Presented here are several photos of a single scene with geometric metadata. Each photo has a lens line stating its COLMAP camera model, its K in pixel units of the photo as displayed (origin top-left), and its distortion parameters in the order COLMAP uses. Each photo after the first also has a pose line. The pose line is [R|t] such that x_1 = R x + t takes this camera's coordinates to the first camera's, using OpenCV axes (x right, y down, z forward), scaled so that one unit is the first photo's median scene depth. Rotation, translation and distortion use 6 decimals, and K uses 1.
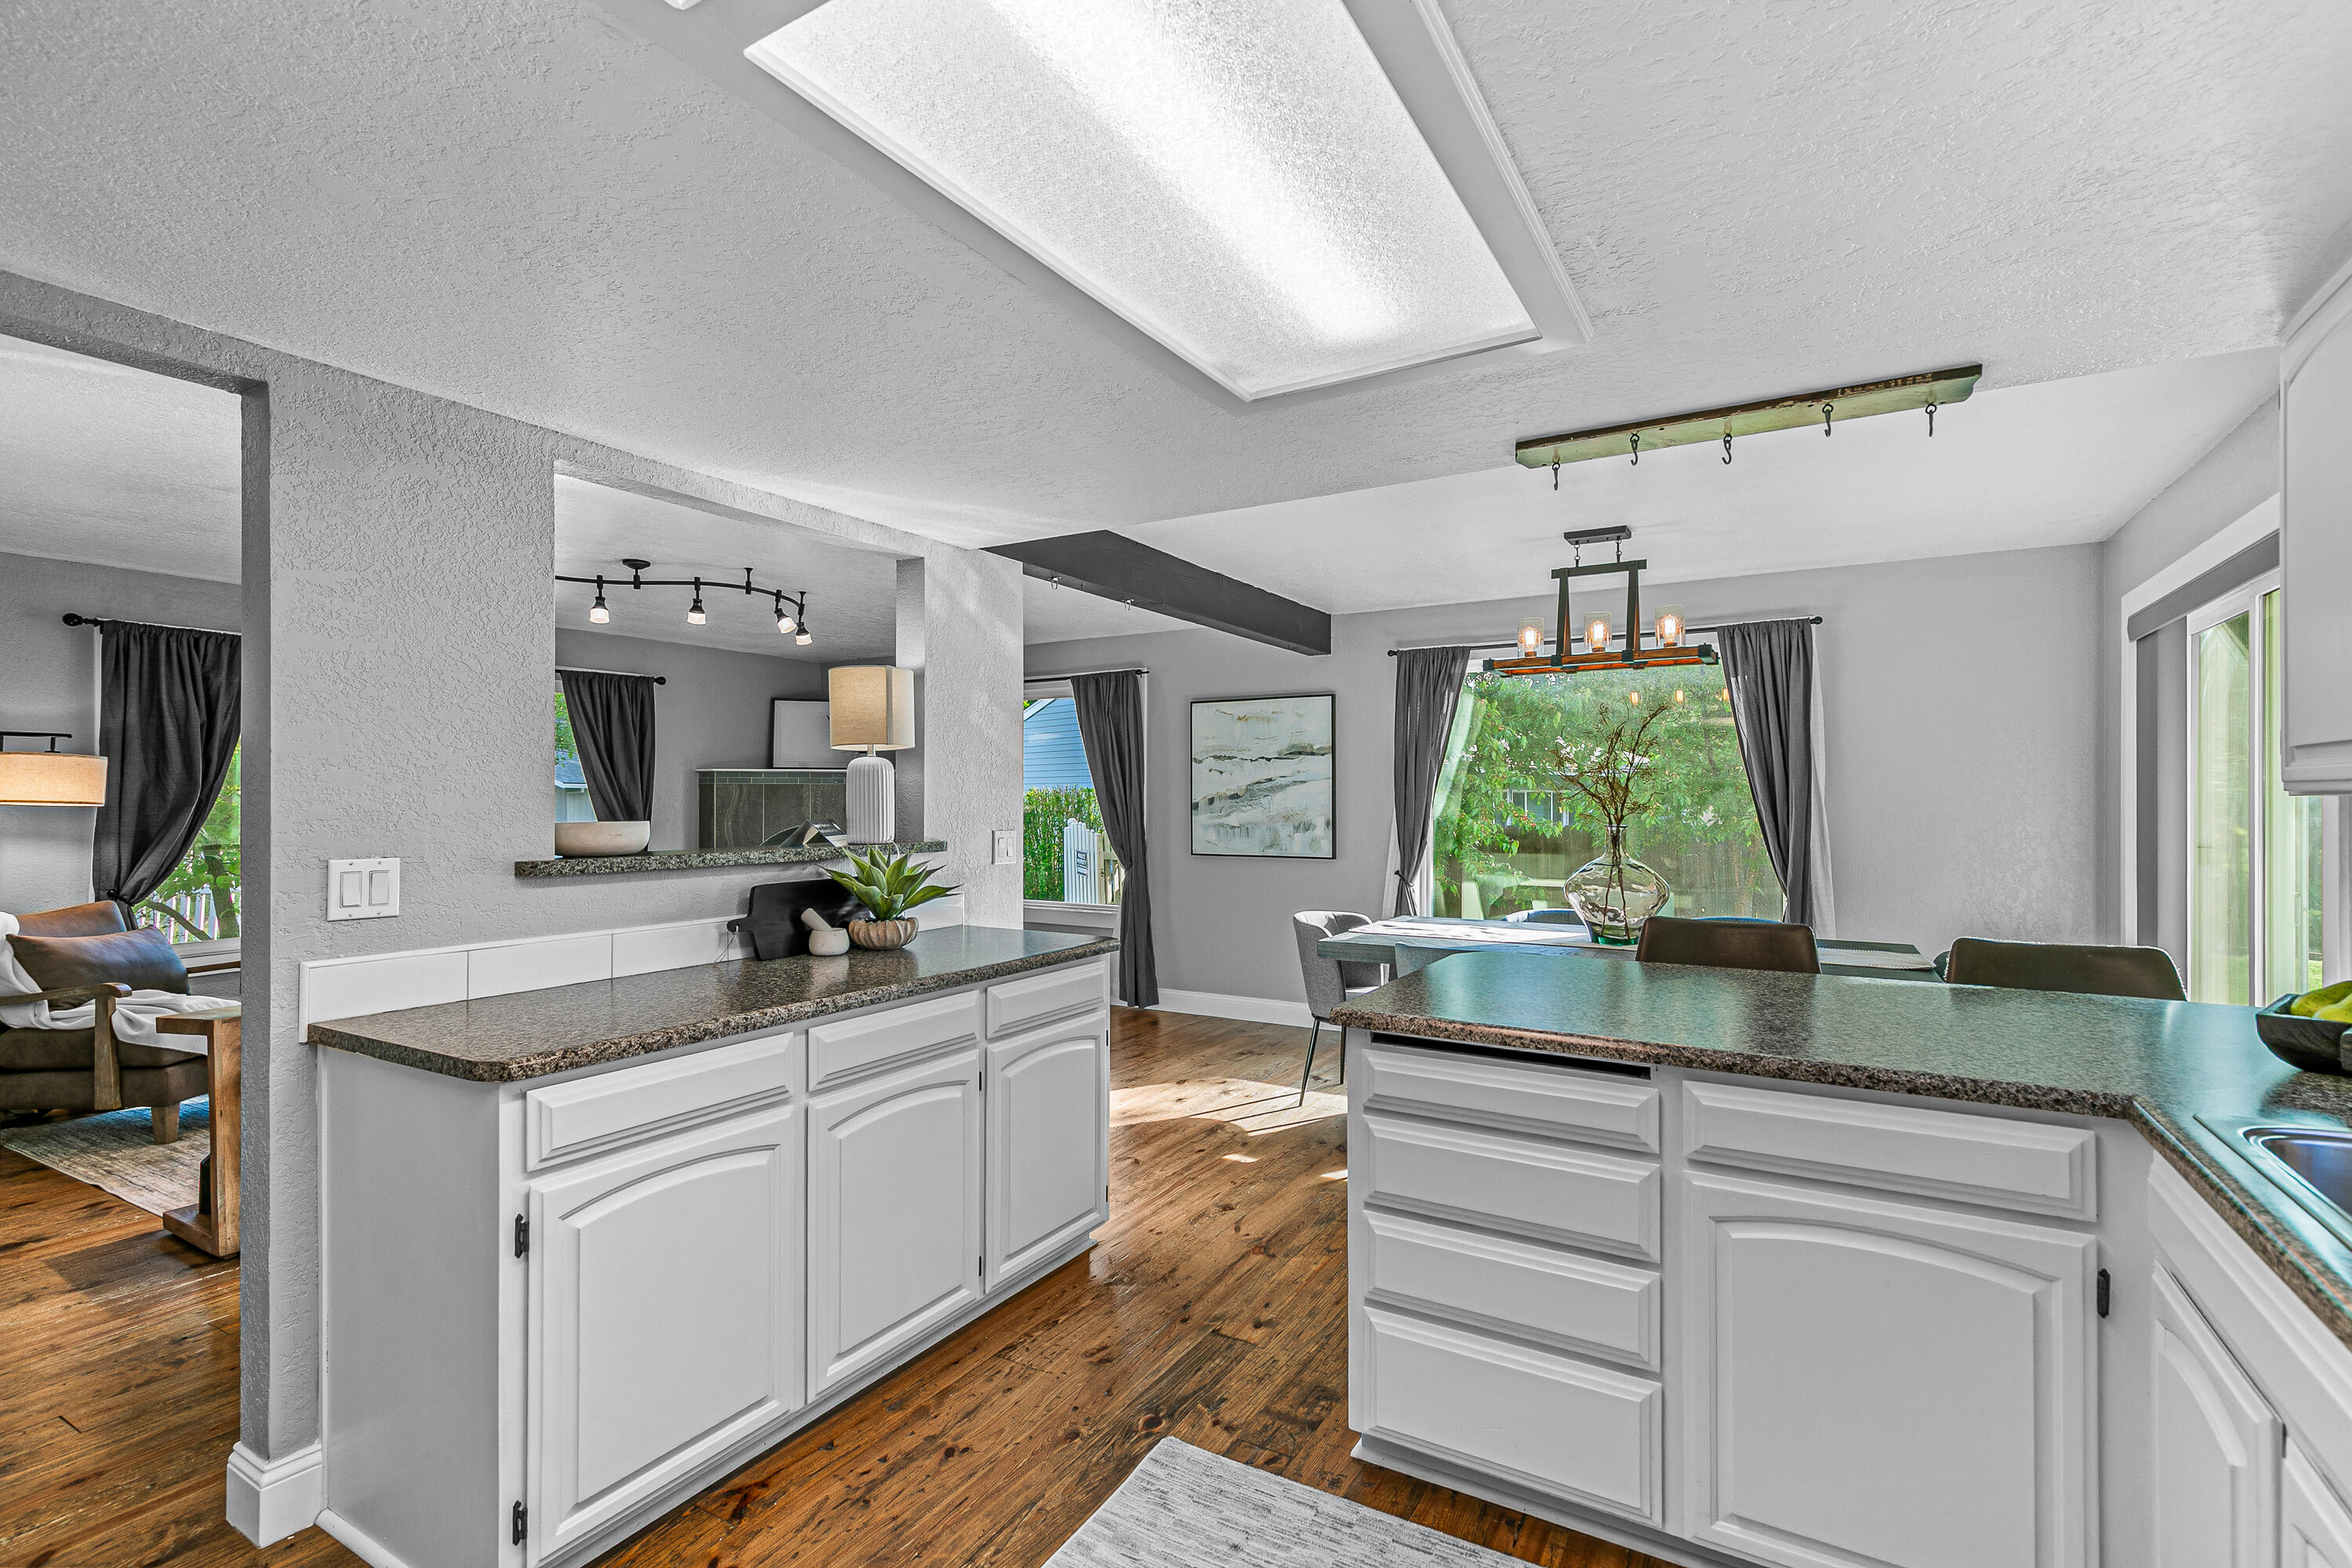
lens RADIAL K [[1060.3, 0, 1177.5], [0, 1060.3, 789.9], [0, 0, 1]] dist [-0.000668, -0.000034]
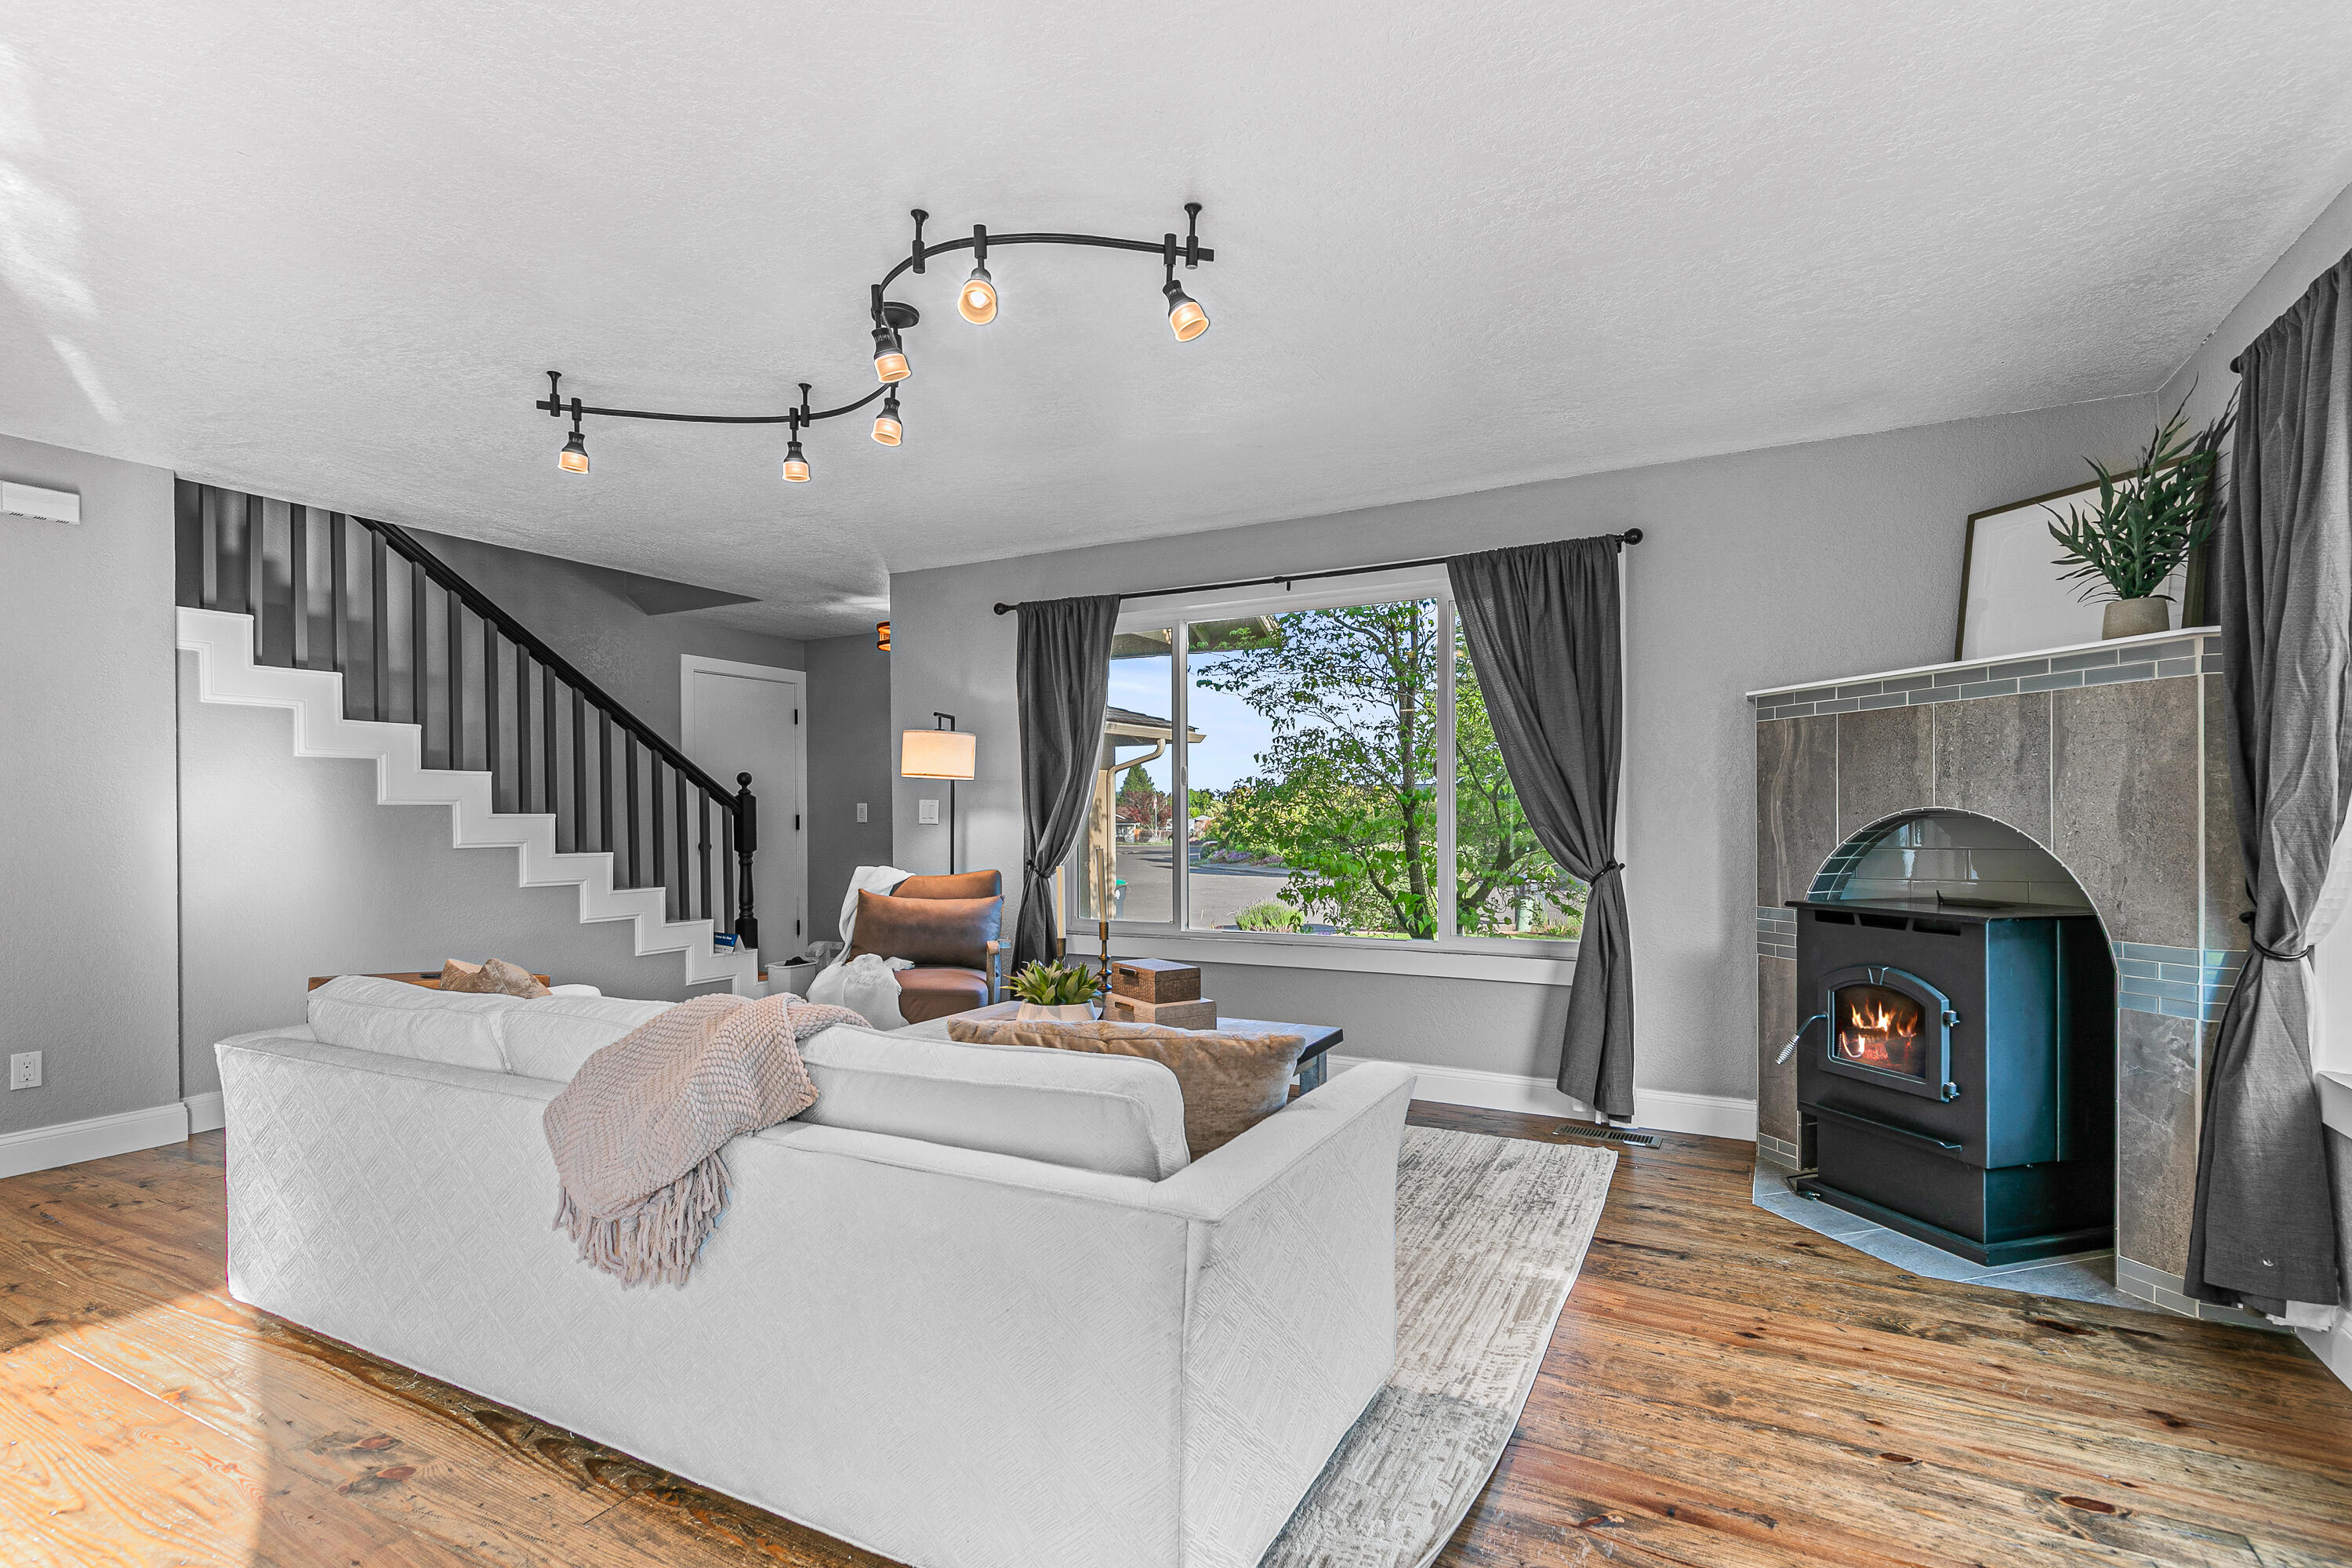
lens RADIAL K [[1074.2, 0, 1227.0], [0, 1074.2, 820.8], [0, 0, 1]] dist [0.002404, 0.000107]
pose [[0.075493, 0.004209, -0.997137, 0.056076], [0.013347, 0.999897, 0.005231, 0.049926], [0.997057, -0.013704, 0.075429, 1.073720]]
